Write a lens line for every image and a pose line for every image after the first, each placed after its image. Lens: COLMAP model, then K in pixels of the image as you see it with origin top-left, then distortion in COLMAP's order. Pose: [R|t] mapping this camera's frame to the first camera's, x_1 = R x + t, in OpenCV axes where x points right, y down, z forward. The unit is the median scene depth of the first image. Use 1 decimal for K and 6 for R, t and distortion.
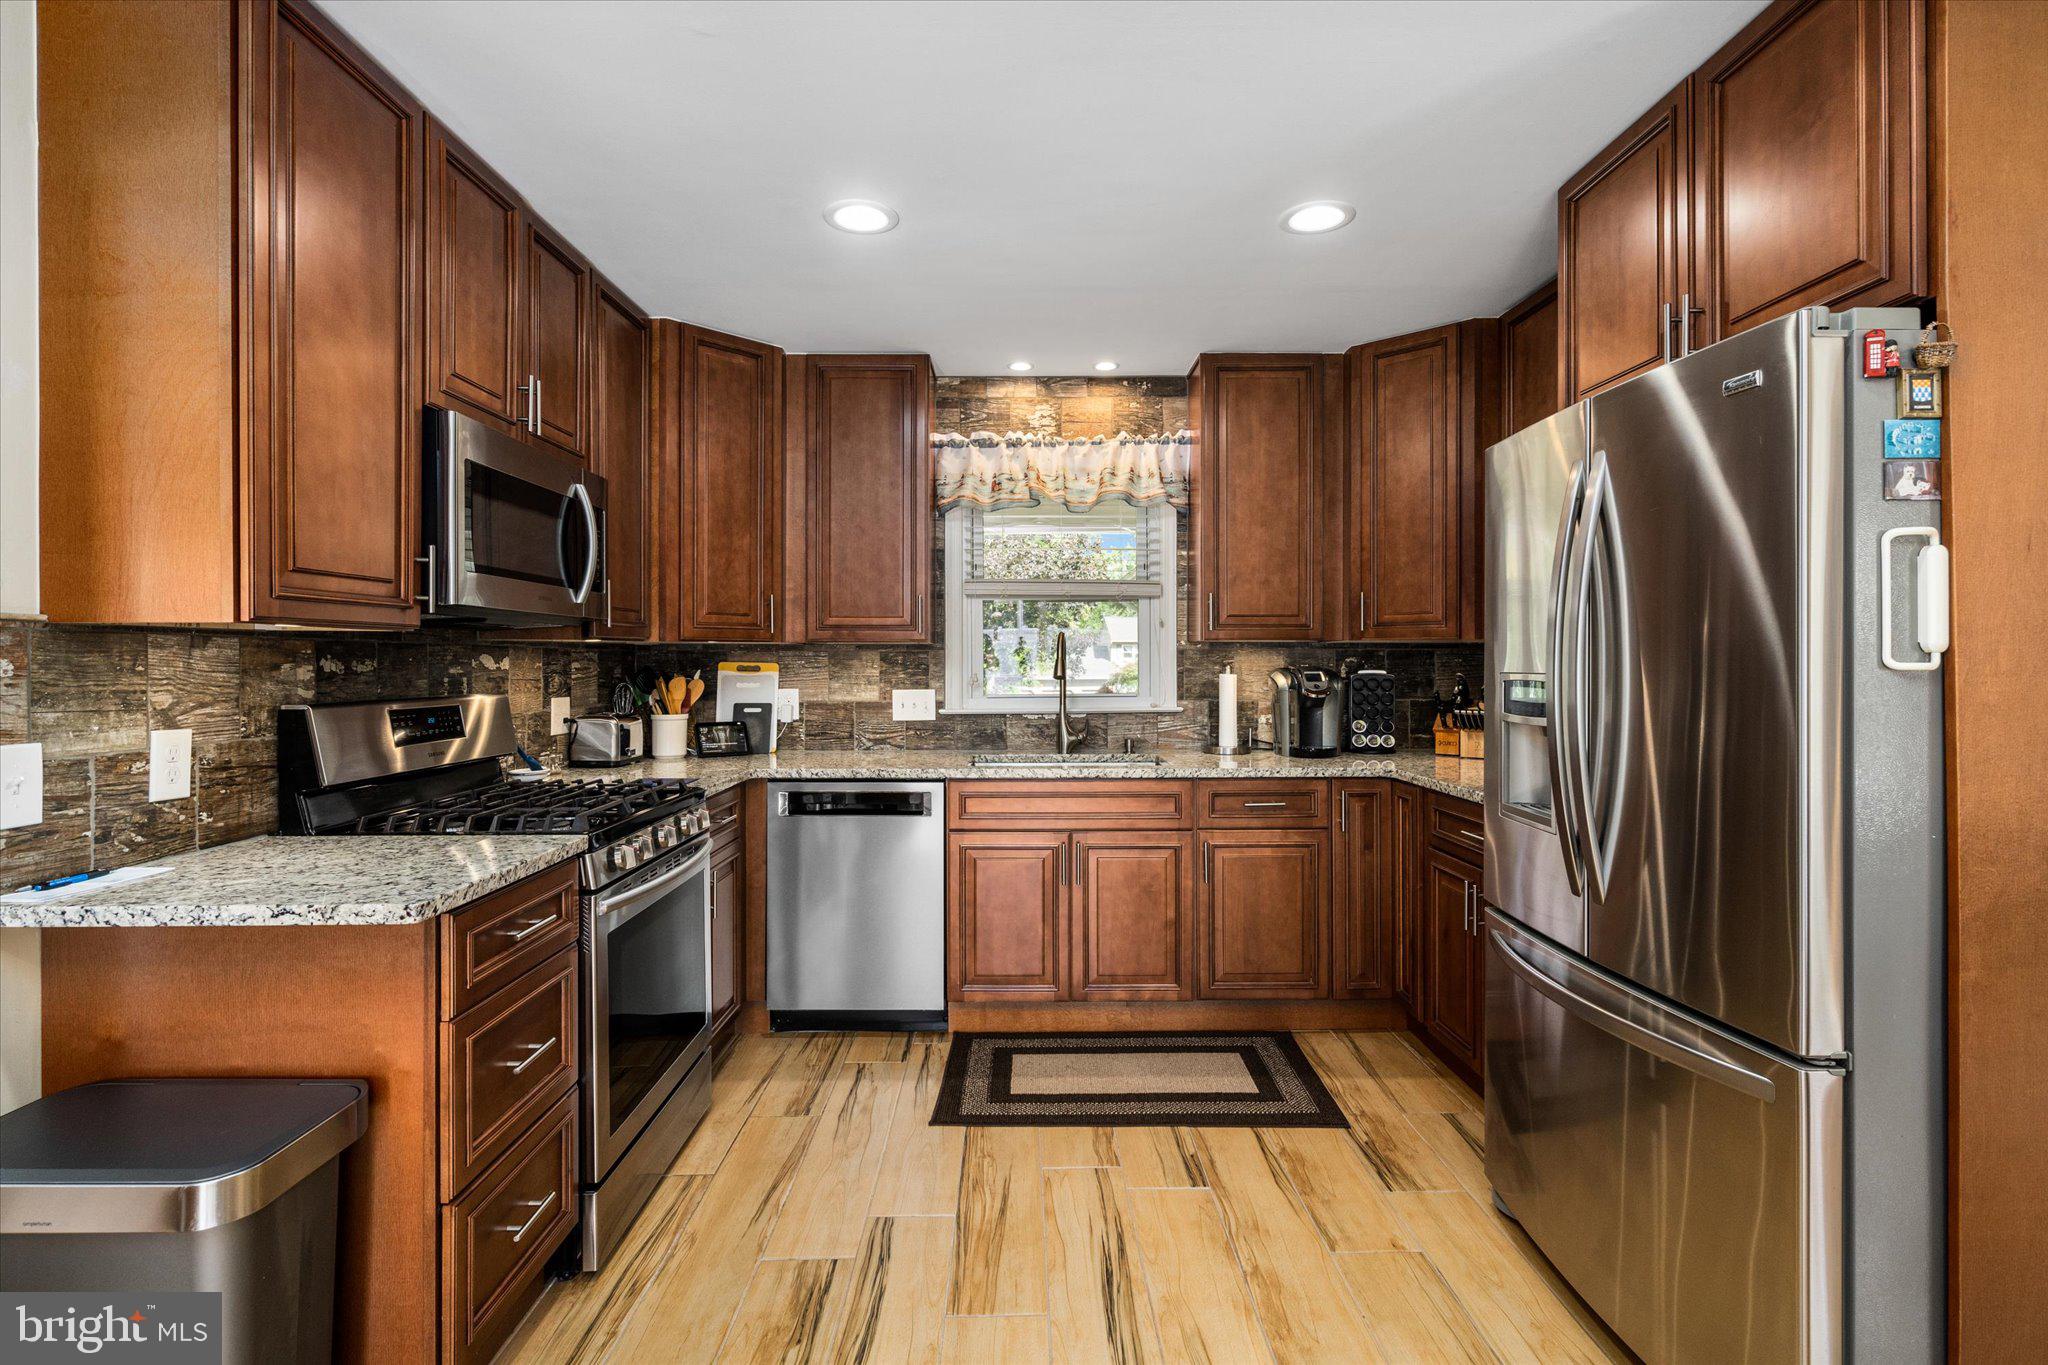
lens RADIAL K [[939.7, 0, 1023.6], [0, 939.7, 668.1], [0, 0, 1]] dist [-0.001111, -0.000110]
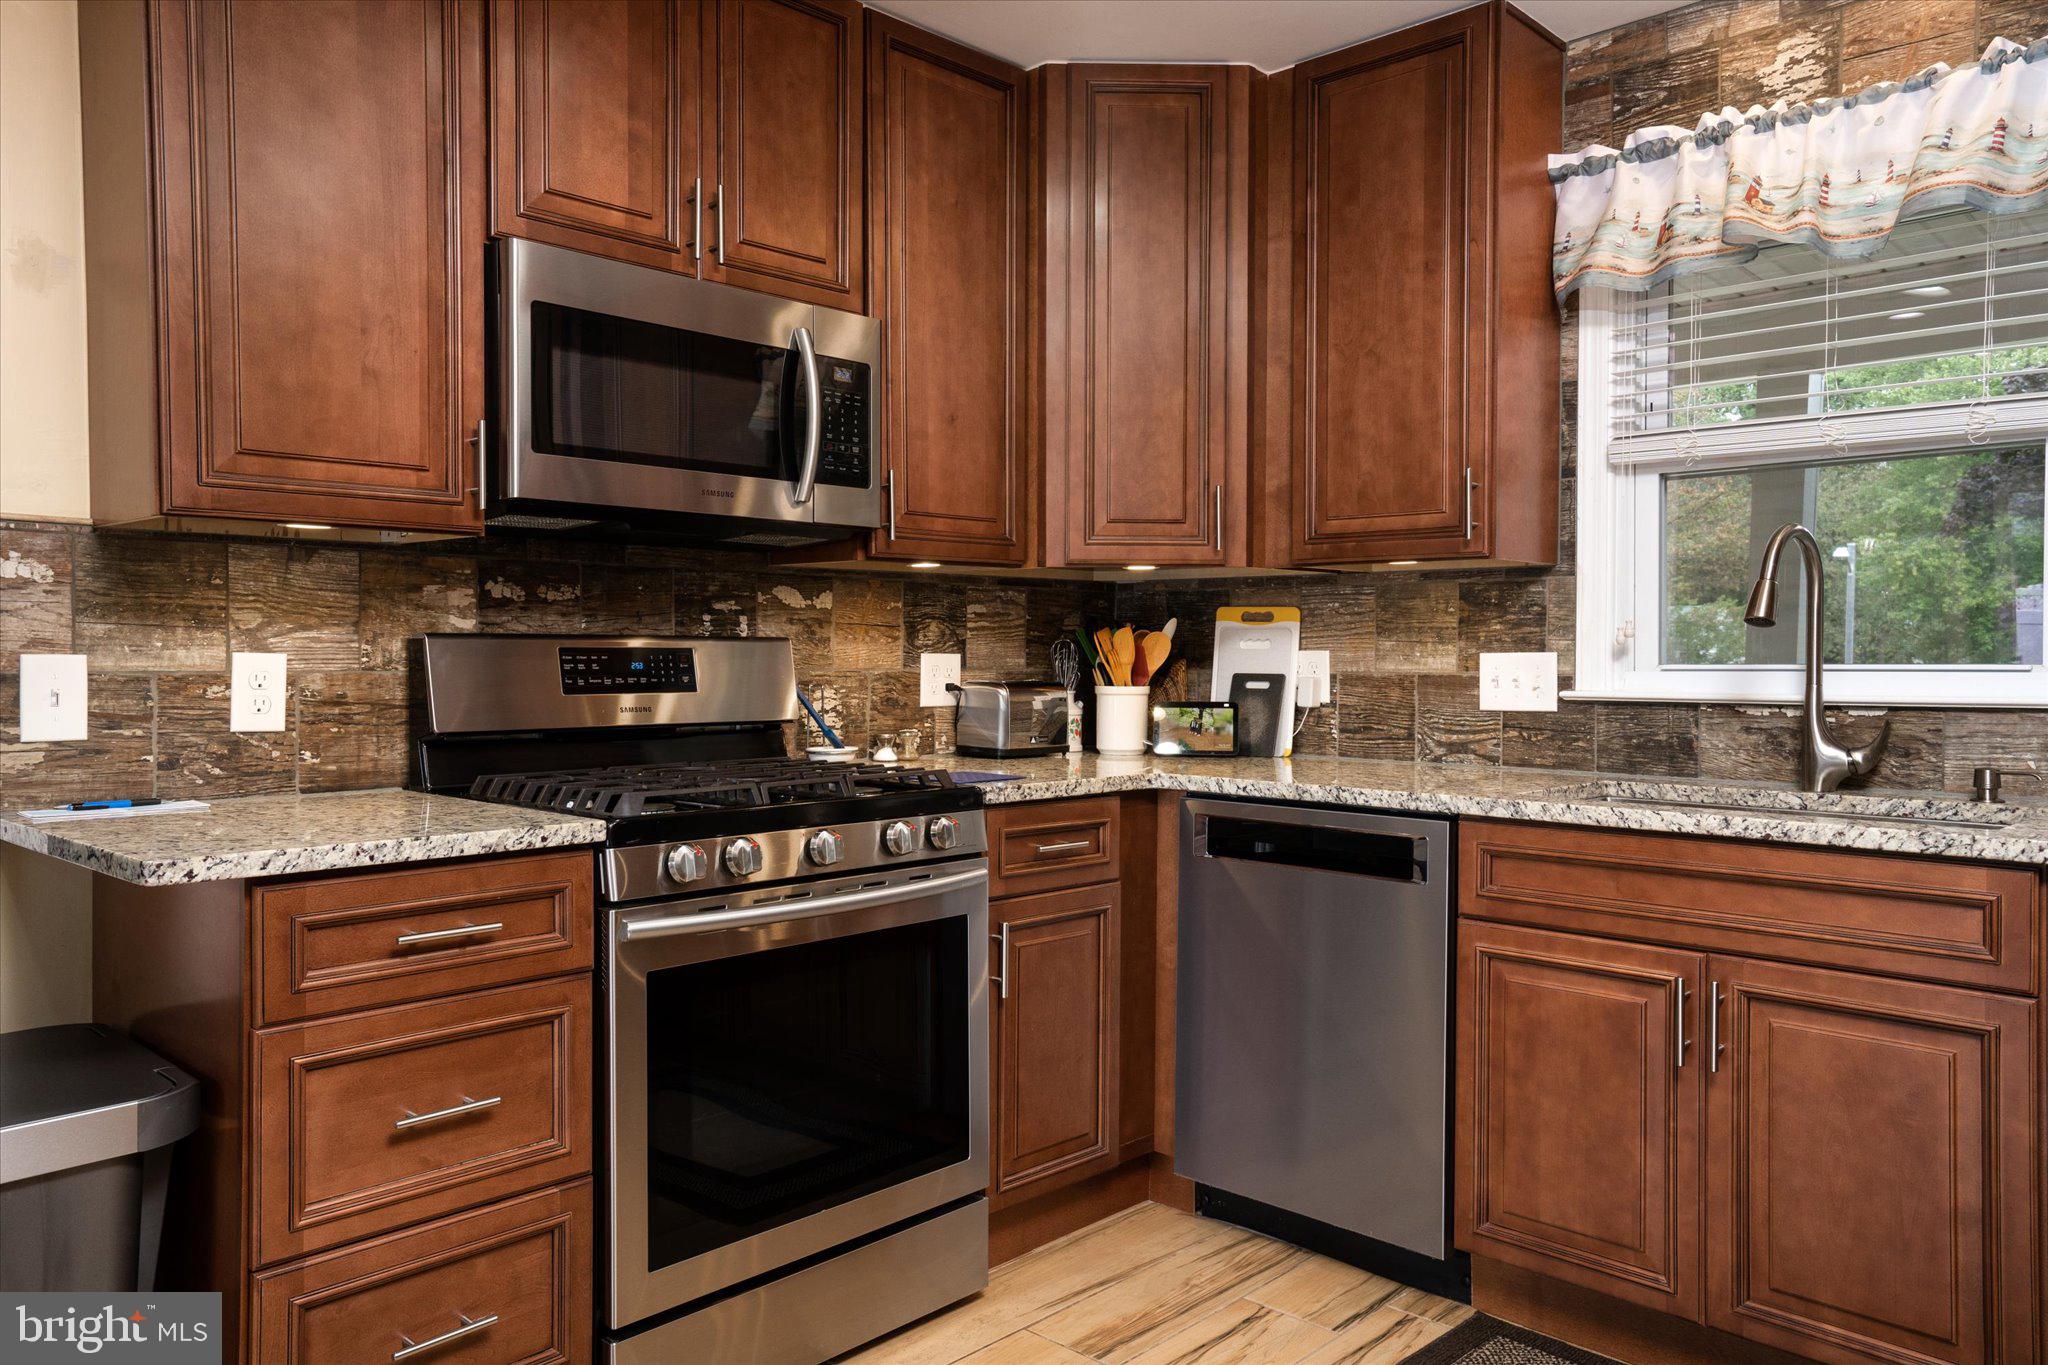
lens RADIAL K [[1424.1, 0, 1026.6], [0, 1424.1, 679.9], [0, 0, 1]] dist [0.006589, 0.015879]
pose [[0.726393, 0.016845, -0.687074, 0.283779], [-0.008240, 0.999841, 0.015801, 0.033643], [0.687231, -0.005817, 0.726416, 0.273419]]
